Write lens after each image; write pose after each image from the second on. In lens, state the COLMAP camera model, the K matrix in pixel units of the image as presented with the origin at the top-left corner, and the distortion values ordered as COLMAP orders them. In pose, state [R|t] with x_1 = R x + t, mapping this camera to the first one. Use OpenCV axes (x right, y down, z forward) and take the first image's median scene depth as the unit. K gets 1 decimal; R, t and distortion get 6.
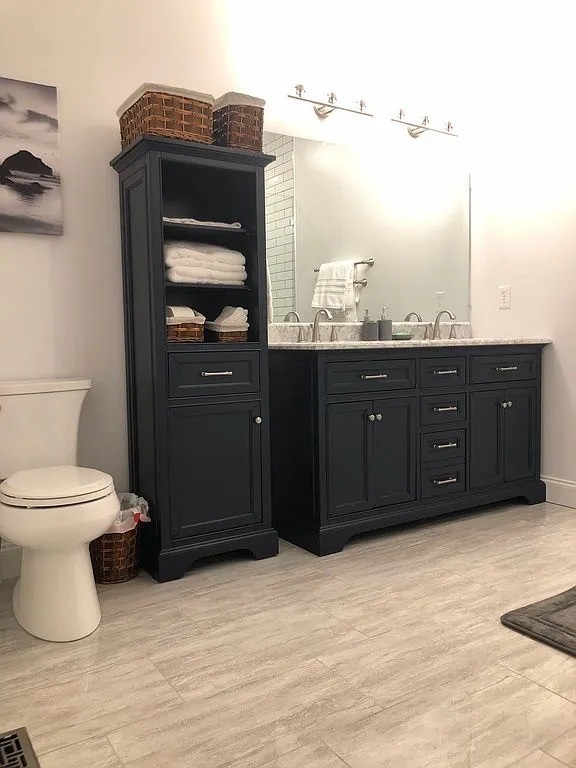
lens RADIAL K [[628.2, 0, 287.5], [0, 628.2, 383.1], [0, 0, 1]] dist [0.016454, 0.004240]
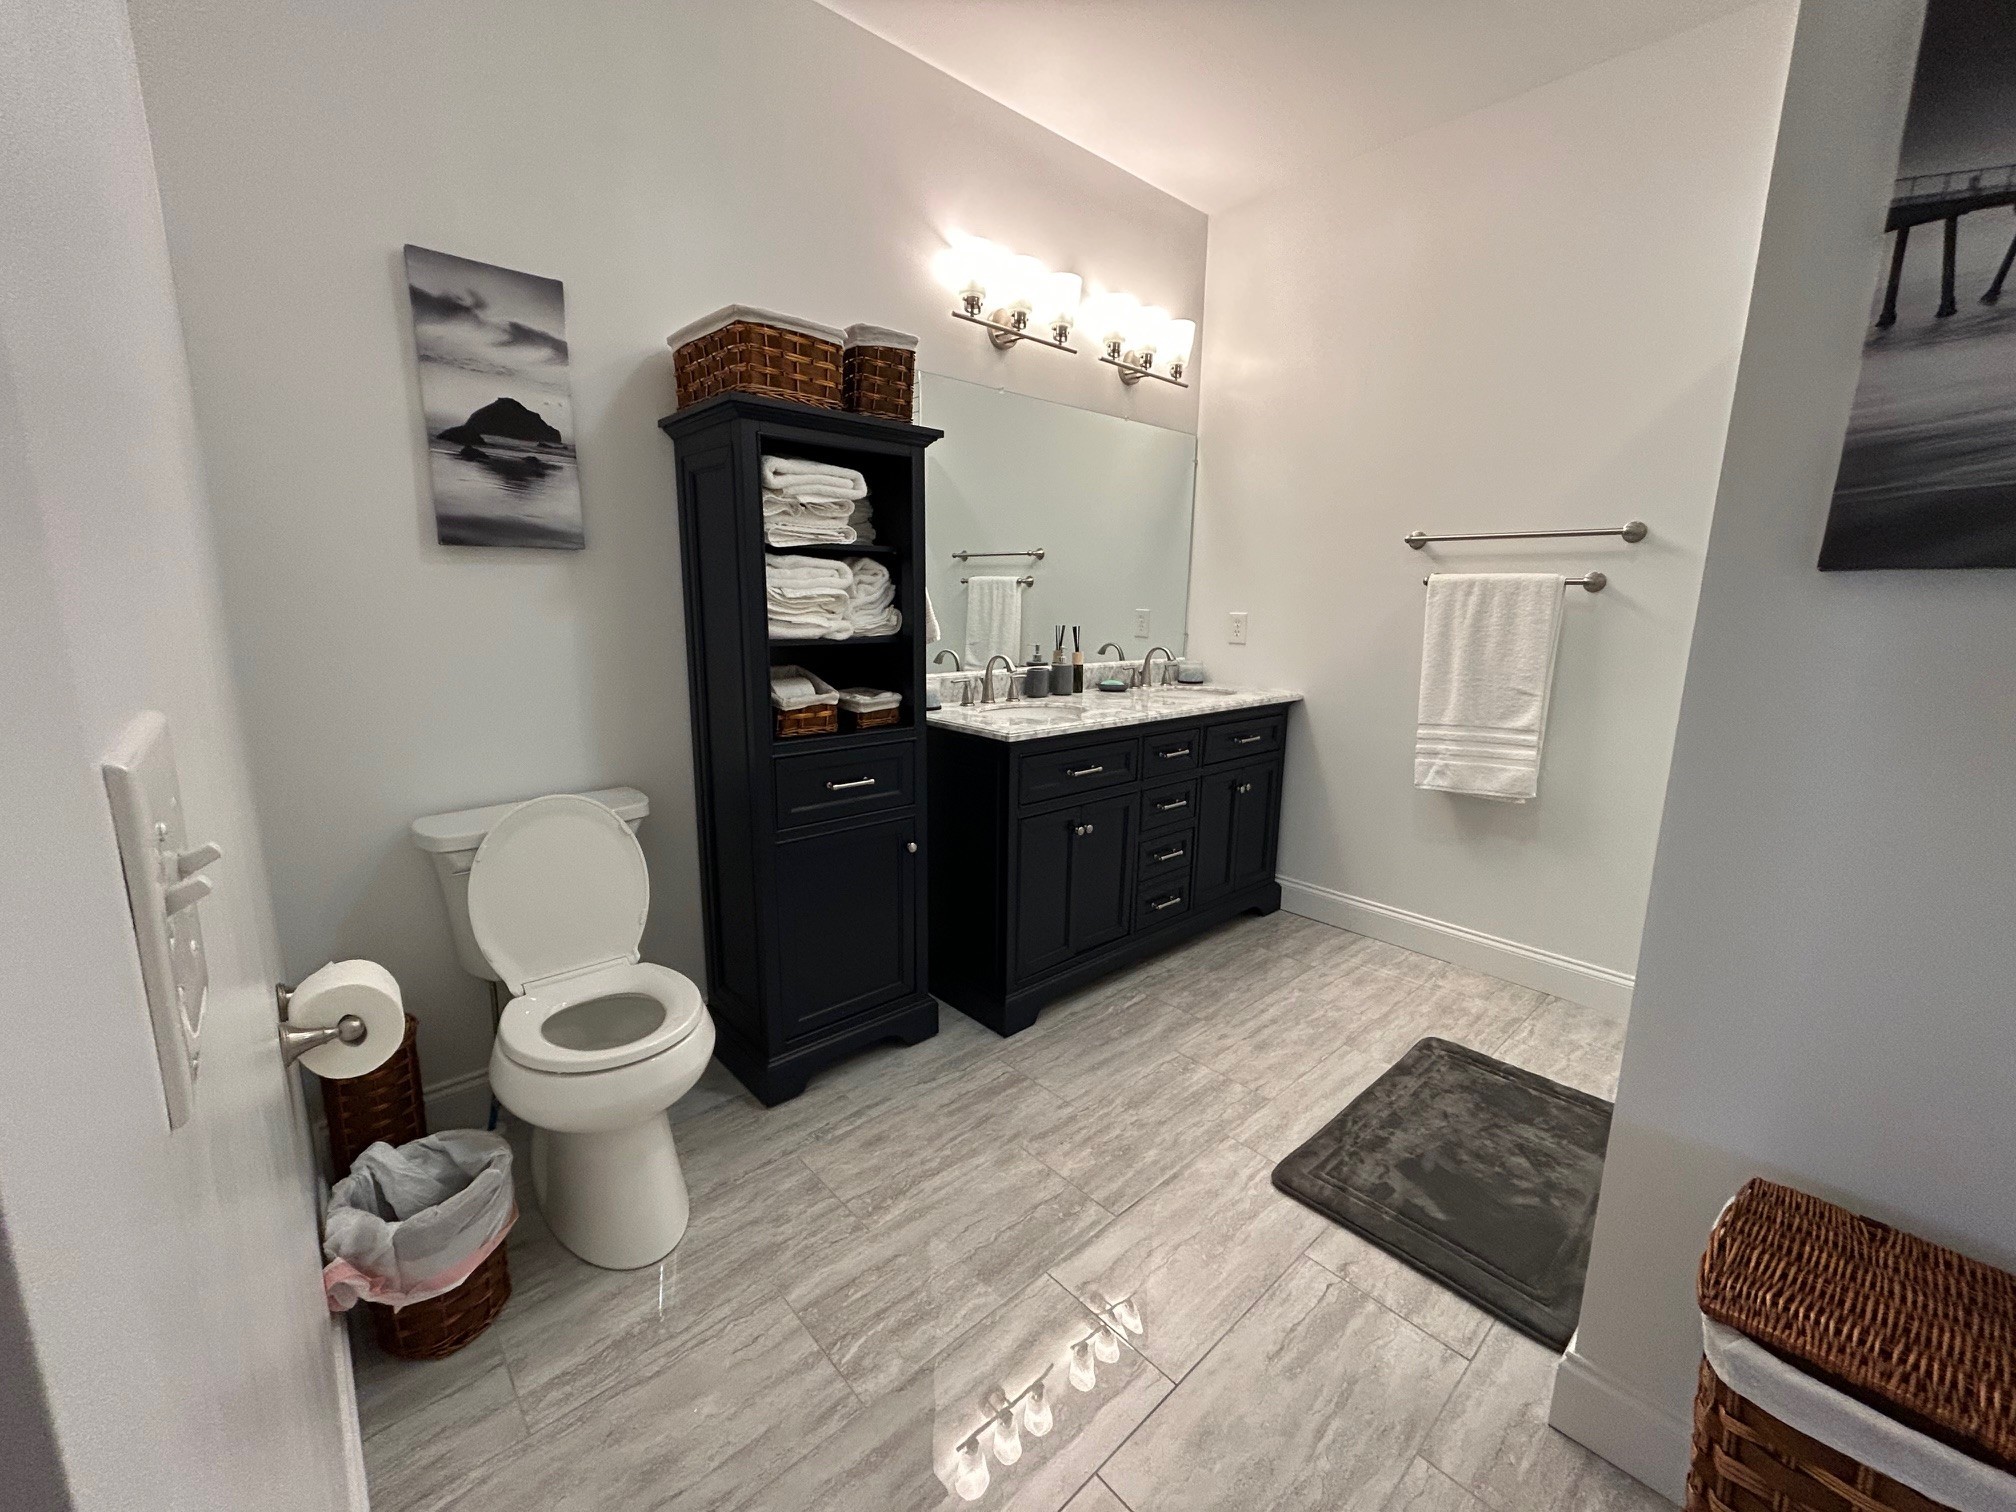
lens RADIAL K [[814.5, 0, 1006.8], [0, 814.5, 755.9], [0, 0, 1]] dist [0.003543, -0.001066]
pose [[0.985645, -0.002863, 0.168809, -0.103017], [-0.018392, 0.992085, 0.124210, -0.150012], [-0.167829, -0.125532, 0.977791, 0.180396]]
